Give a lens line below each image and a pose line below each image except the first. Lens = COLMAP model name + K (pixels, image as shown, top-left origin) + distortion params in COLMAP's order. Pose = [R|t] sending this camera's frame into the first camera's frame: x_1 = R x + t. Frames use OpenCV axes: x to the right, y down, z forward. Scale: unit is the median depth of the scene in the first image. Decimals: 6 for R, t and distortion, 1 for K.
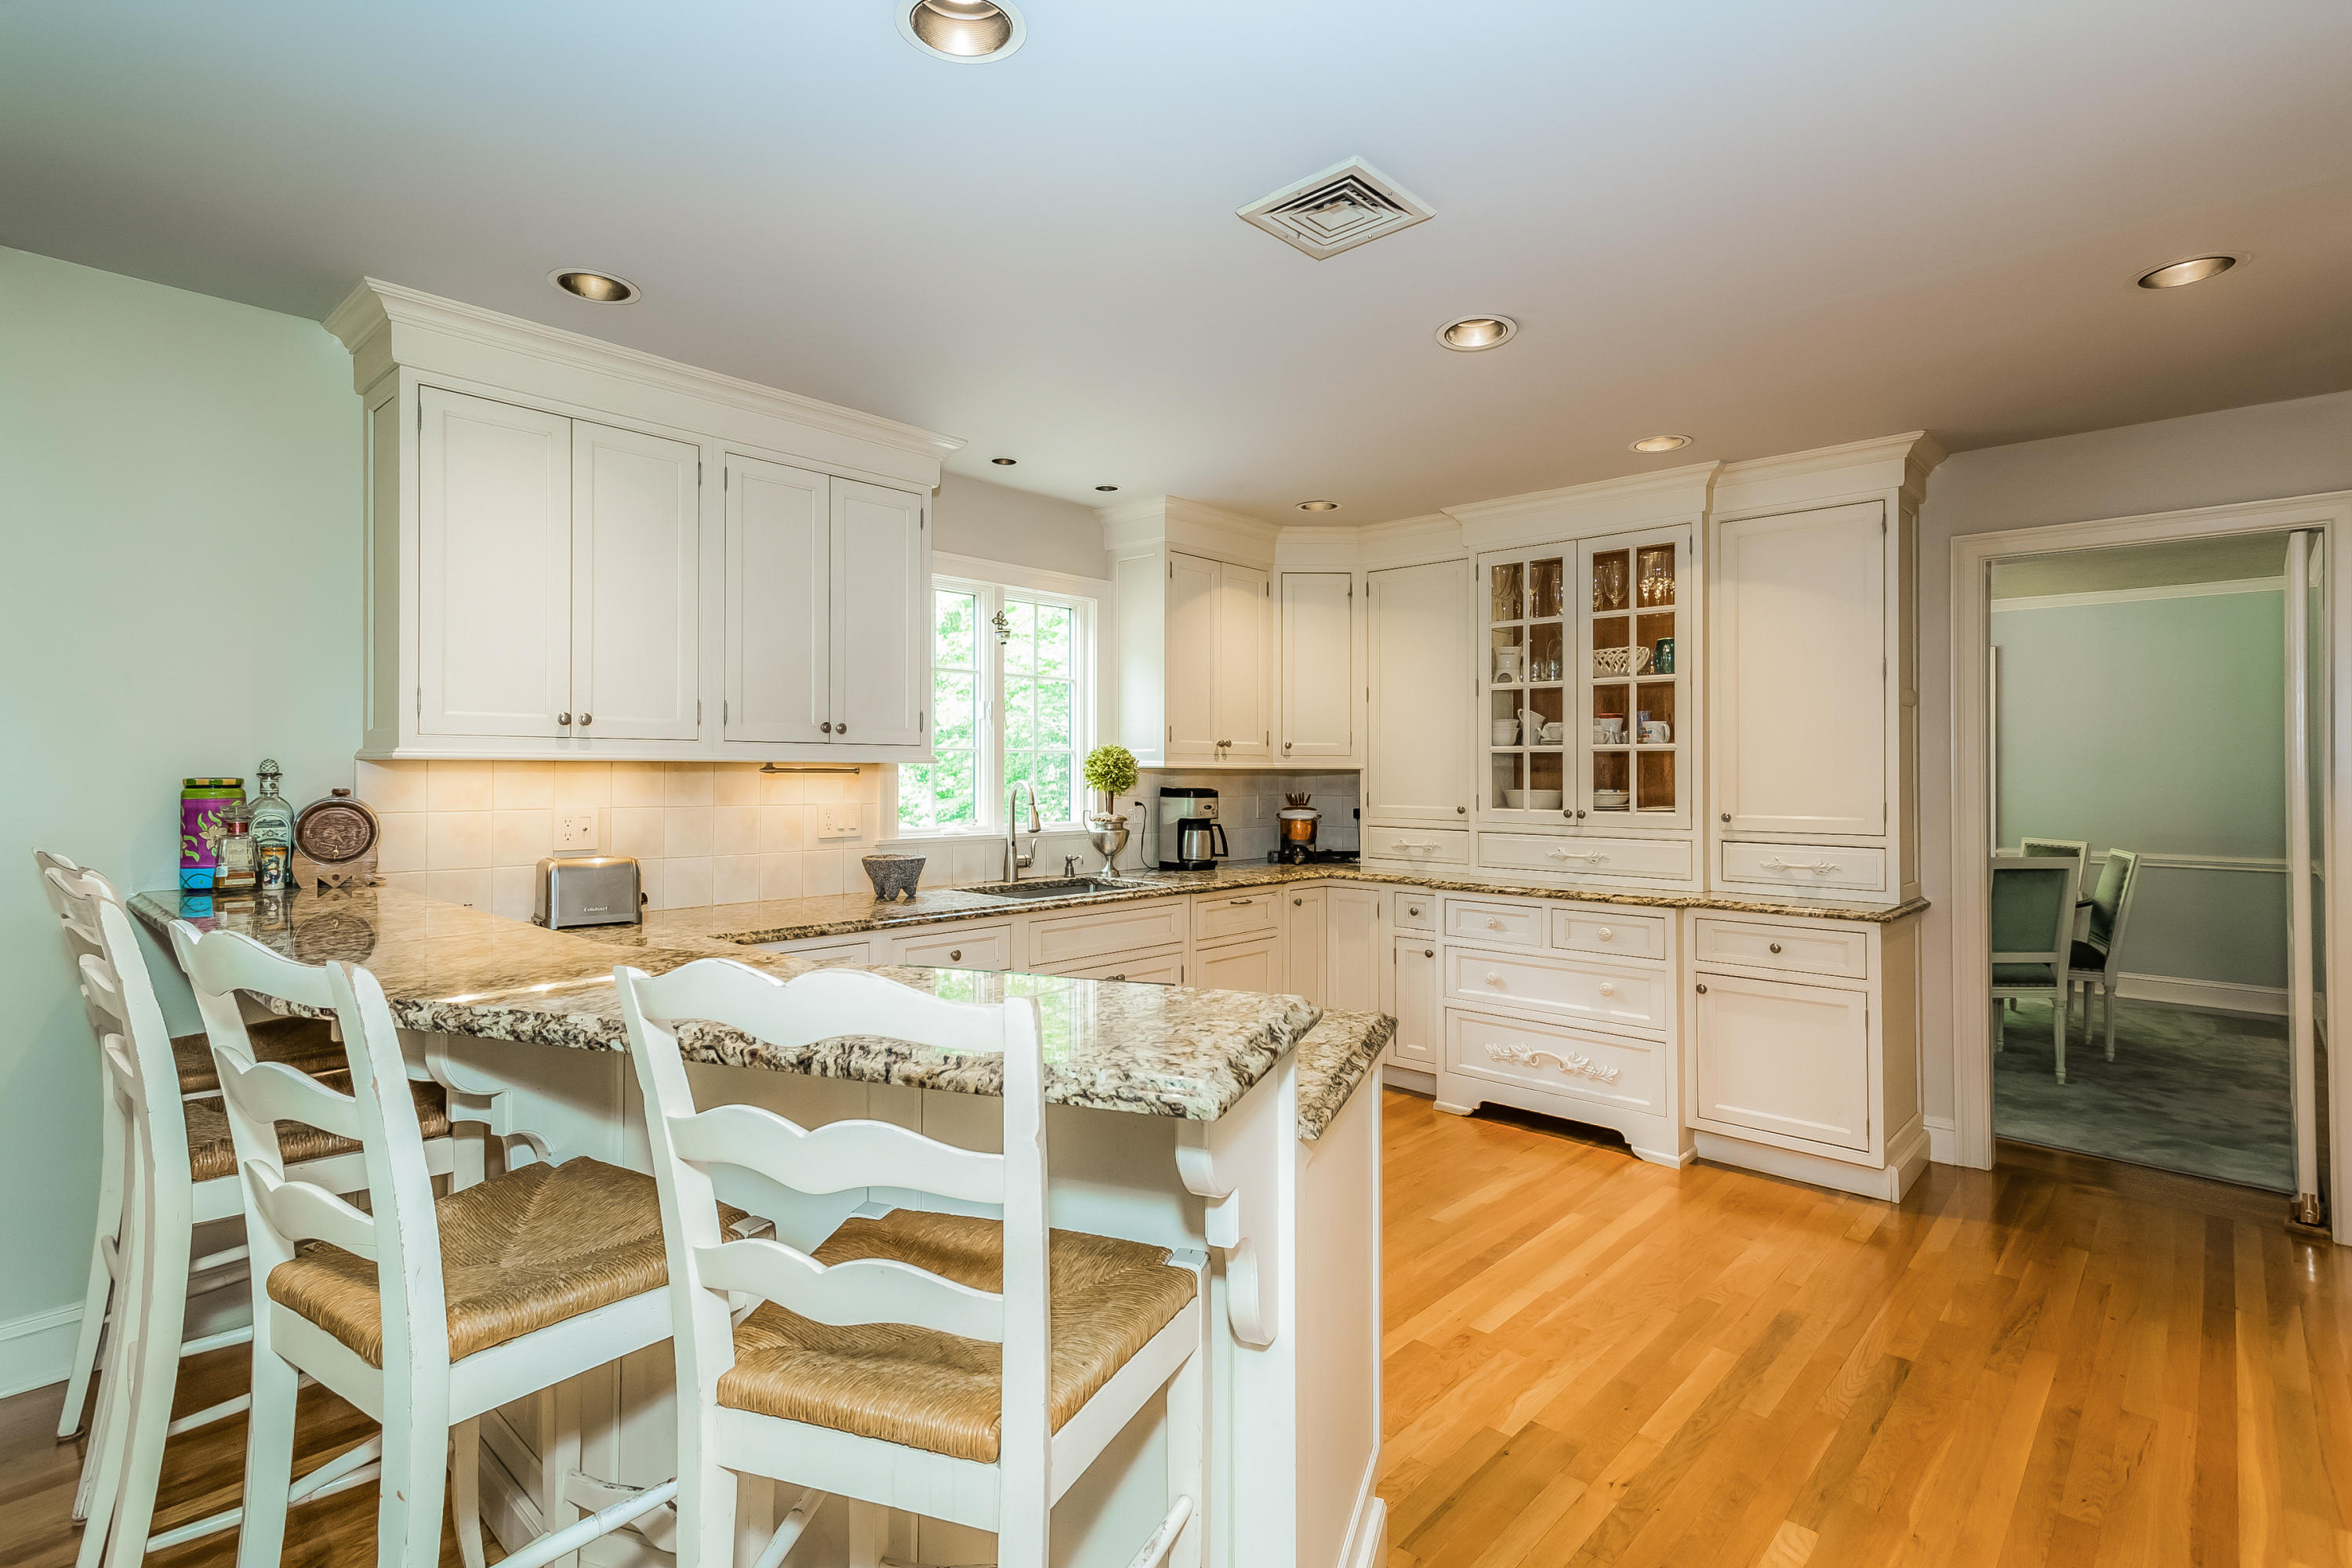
lens RADIAL K [[1132.5, 0, 1154.4], [0, 1132.5, 791.1], [0, 0, 1]] dist [0.020017, -0.000744]
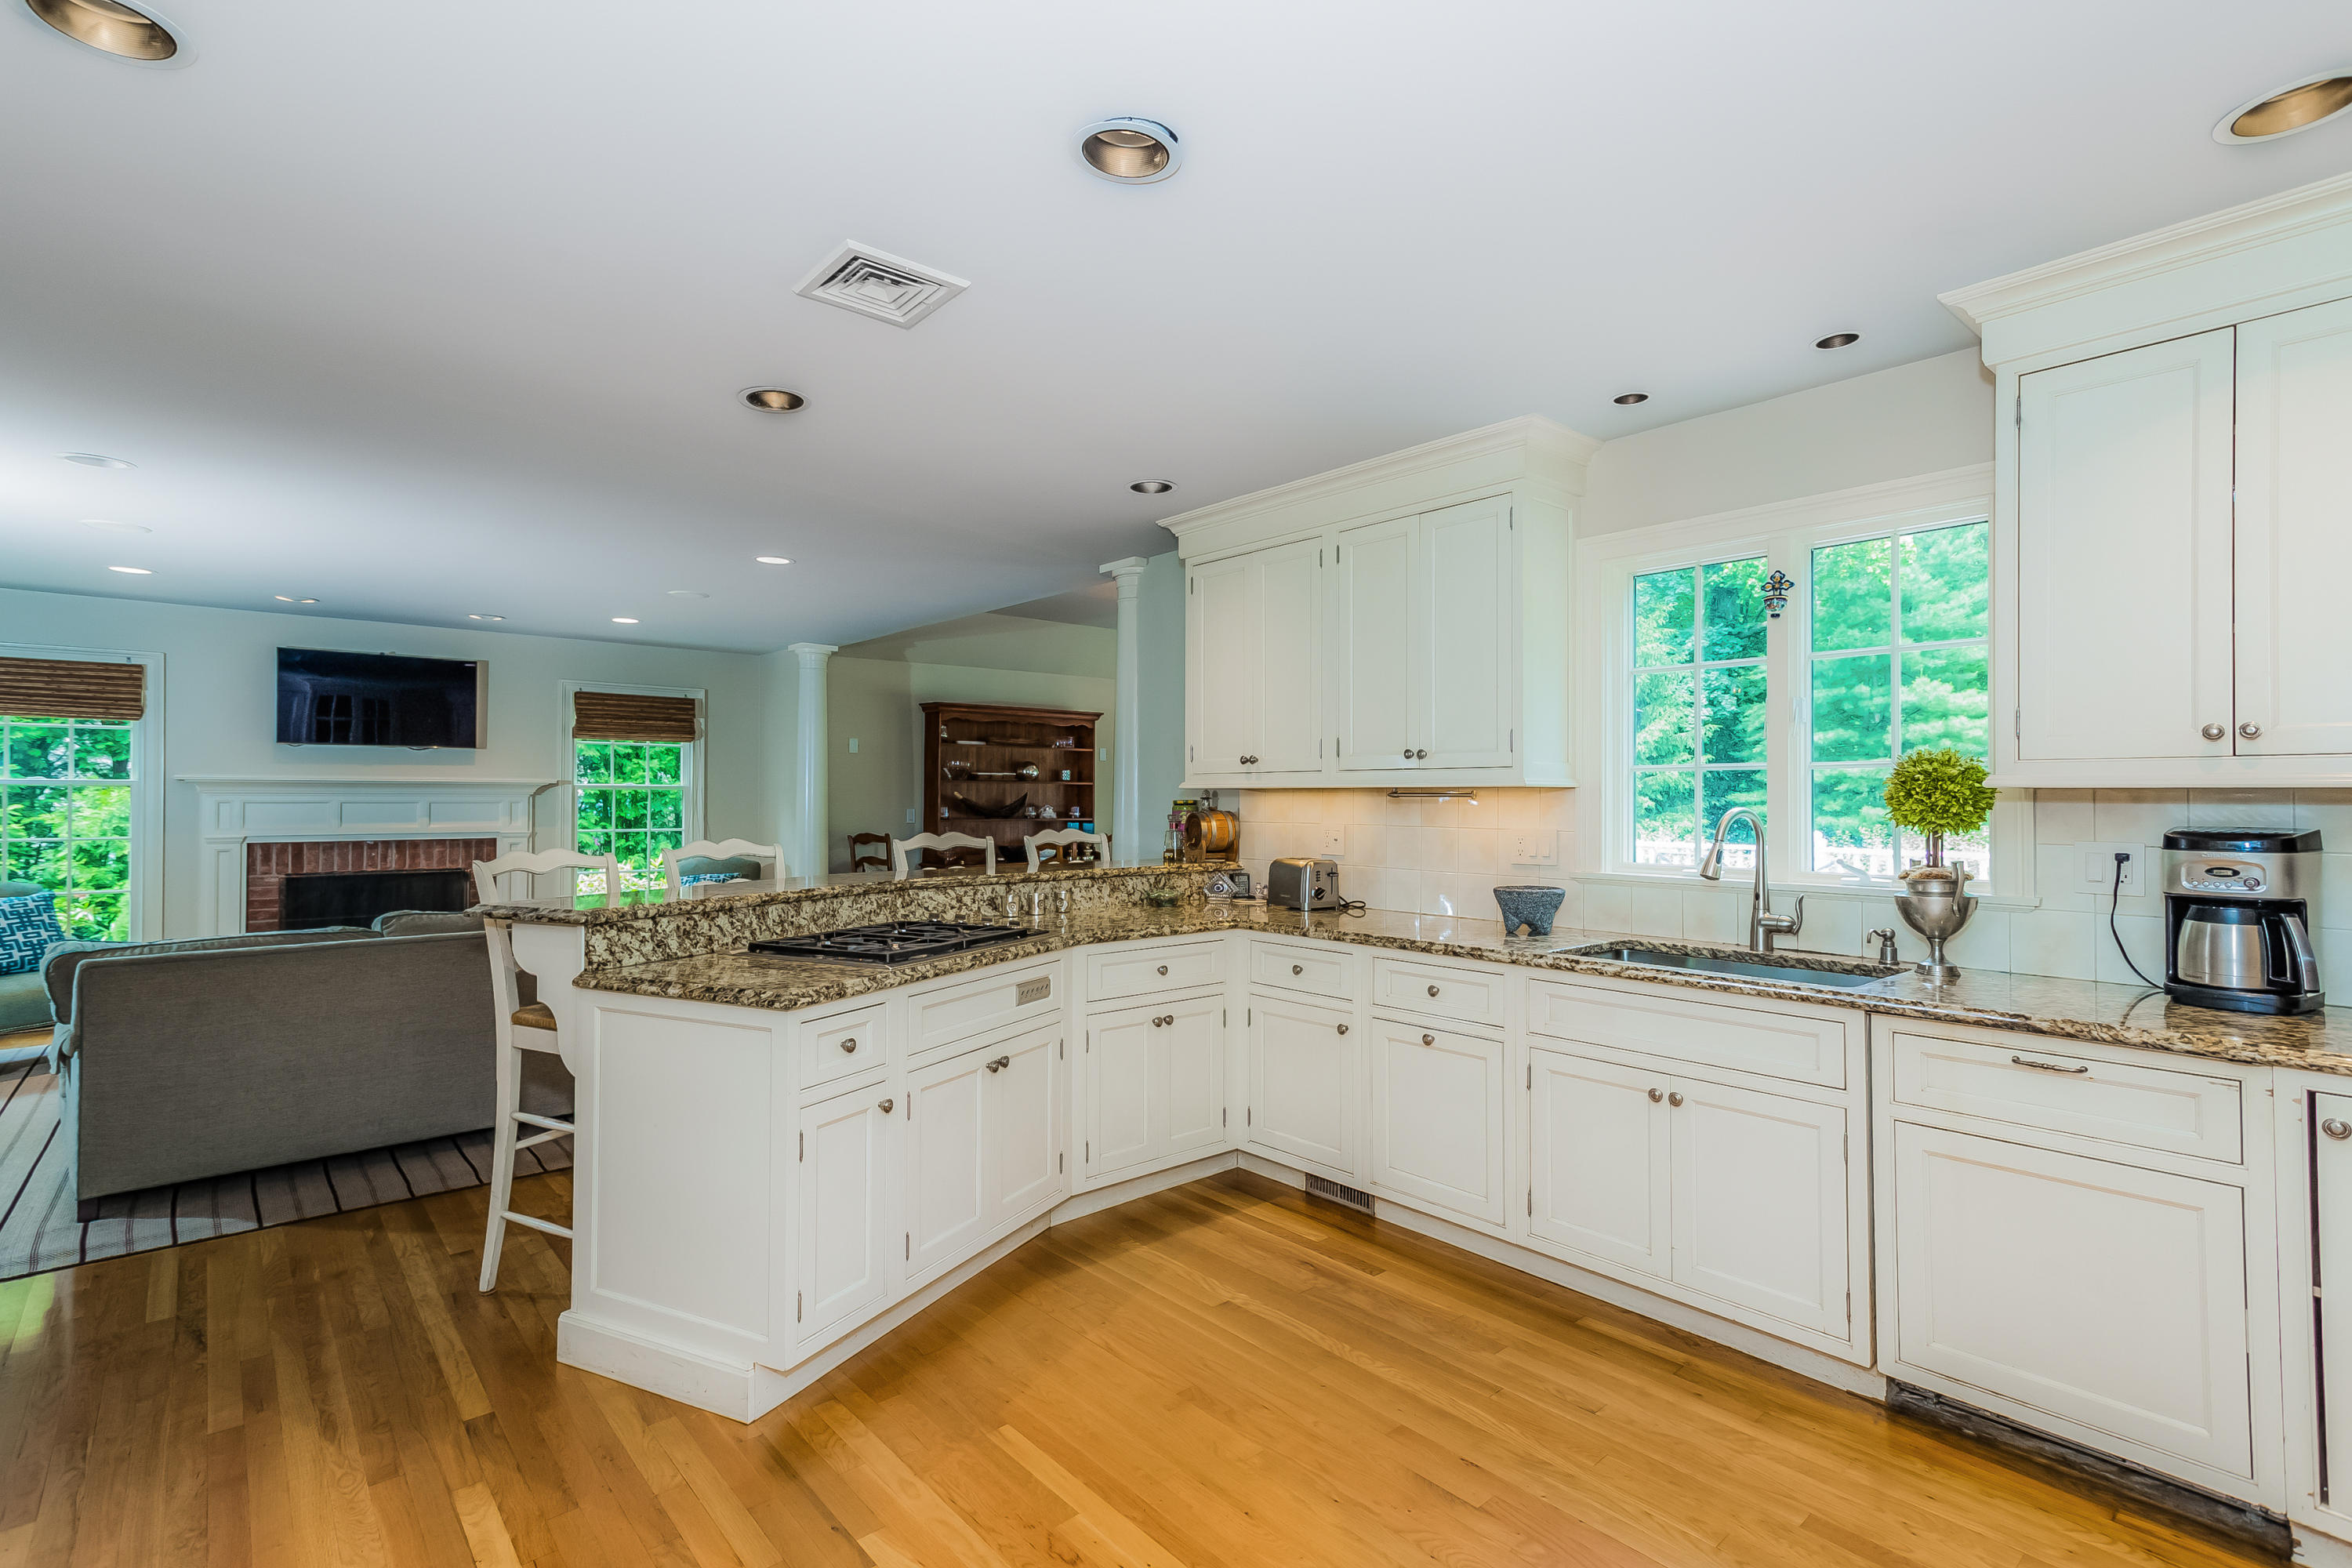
lens RADIAL K [[1132.5, 0, 1154.4], [0, 1132.5, 791.1], [0, 0, 1]] dist [0.020017, -0.000744]
pose [[-0.116133, -0.009068, -0.993192, 0.715228], [-0.017610, 0.999820, -0.007069, -0.008758], [0.993078, 0.016669, -0.116272, 0.806163]]
